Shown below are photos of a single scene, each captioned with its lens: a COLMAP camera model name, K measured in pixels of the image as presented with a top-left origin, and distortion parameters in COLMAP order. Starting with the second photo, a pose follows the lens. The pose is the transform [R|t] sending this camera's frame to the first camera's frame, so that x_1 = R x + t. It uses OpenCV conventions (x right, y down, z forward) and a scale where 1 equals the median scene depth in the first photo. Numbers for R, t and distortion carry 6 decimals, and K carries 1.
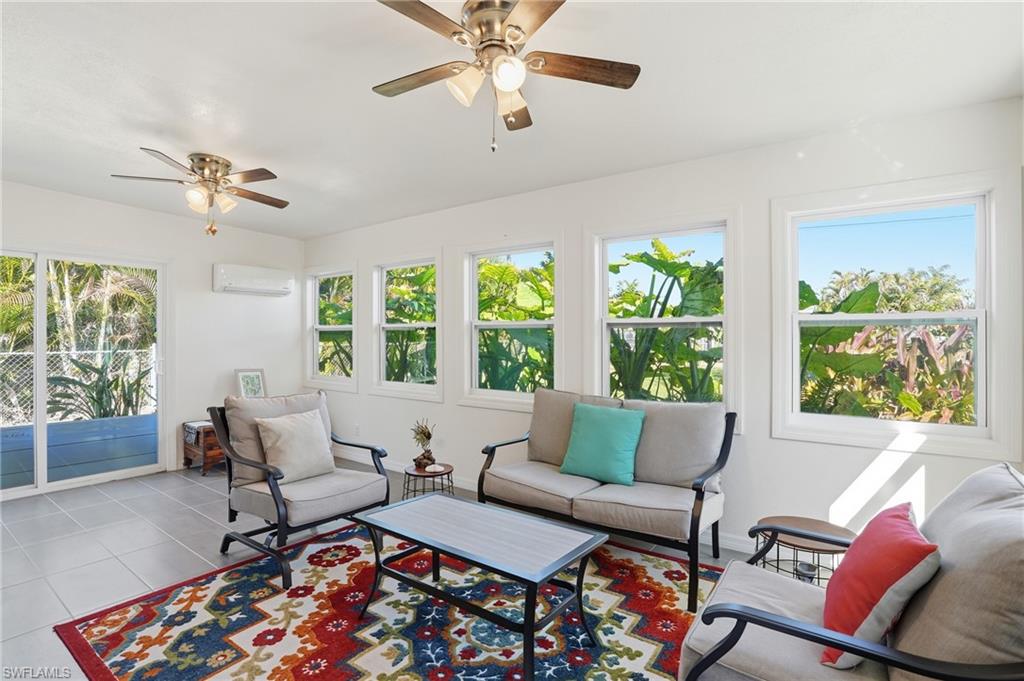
lens RADIAL K [[483.4, 0, 513.5], [0, 483.4, 341.8], [0, 0, 1]] dist [-0.025606, 0.000690]
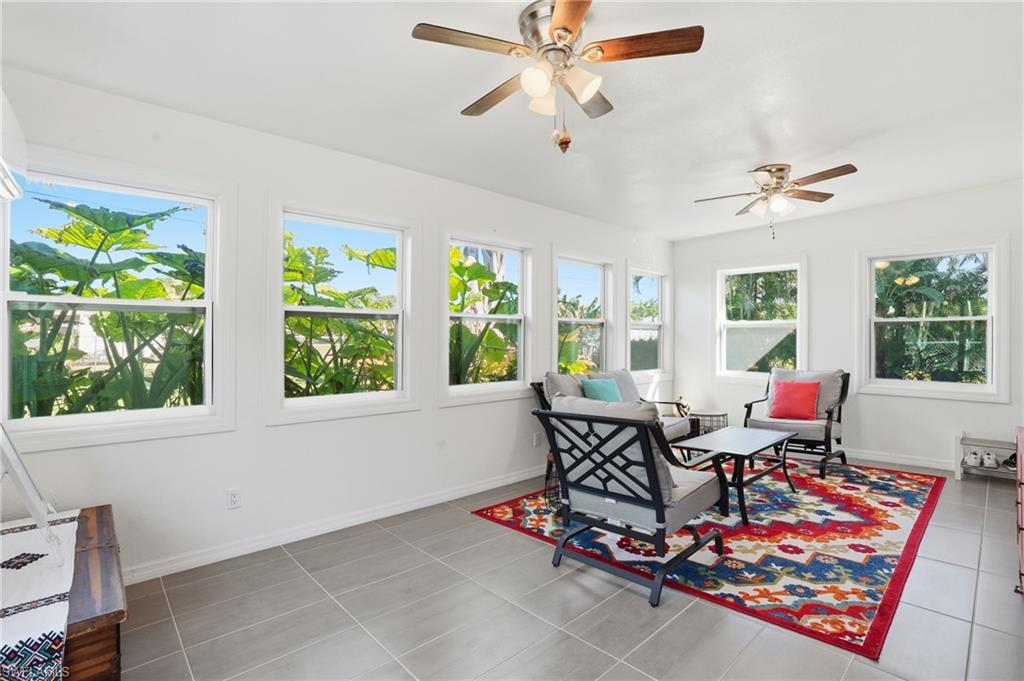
lens RADIAL K [[483.4, 0, 512.9], [0, 483.4, 338.6], [0, 0, 1]] dist [-0.025606, 0.000690]
pose [[0.169839, -0.004161, 0.985463, -1.926356], [-0.007195, 0.999959, 0.005462, 0.006708], [-0.985446, -0.008018, 0.169802, 1.497229]]
